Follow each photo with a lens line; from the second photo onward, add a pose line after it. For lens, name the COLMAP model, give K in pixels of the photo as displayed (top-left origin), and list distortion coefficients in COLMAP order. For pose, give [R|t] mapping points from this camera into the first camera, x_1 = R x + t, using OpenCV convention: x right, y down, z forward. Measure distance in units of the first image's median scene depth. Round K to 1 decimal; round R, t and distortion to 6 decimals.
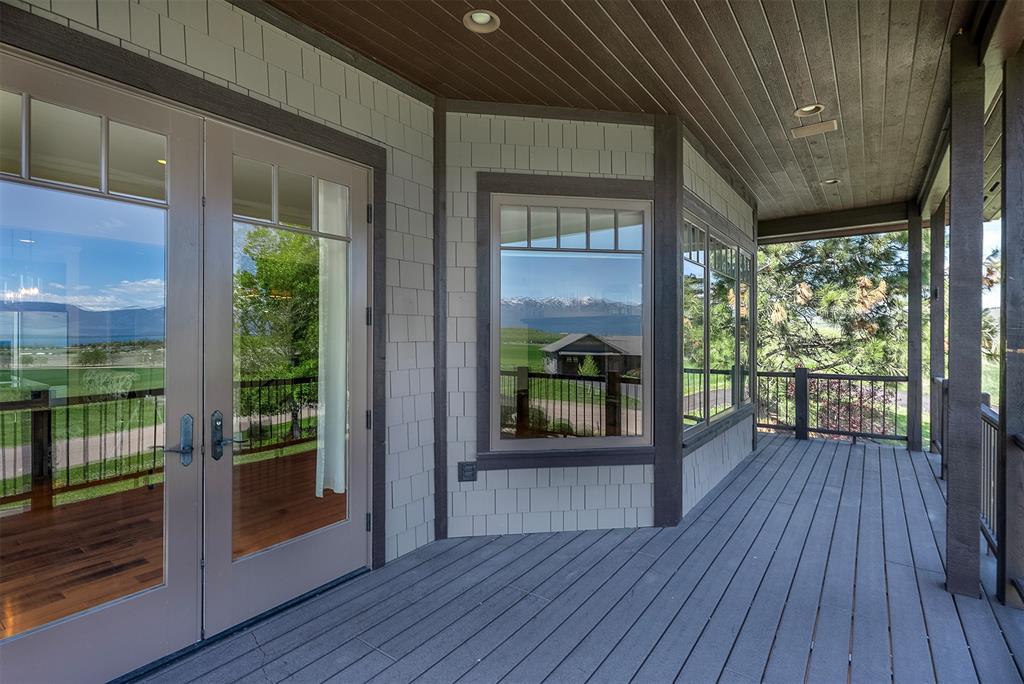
lens RADIAL K [[490.2, 0, 514.0], [0, 490.2, 332.8], [0, 0, 1]] dist [0.000001, 0.000180]
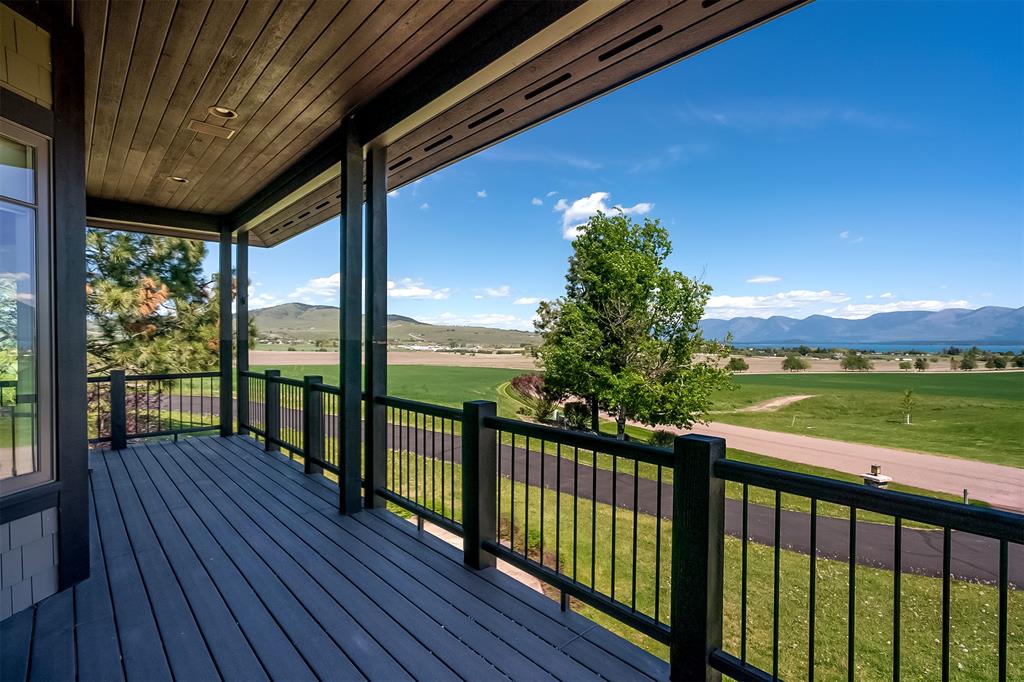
lens RADIAL K [[488.2, 0, 512.0], [0, 488.2, 341.0], [0, 0, 1]] dist [0.017872, -0.000326]
pose [[0.201091, -0.002731, 0.979569, -0.290723], [-0.004435, 0.999983, 0.003698, 0.019416], [-0.979562, -0.005088, 0.201076, 0.195748]]
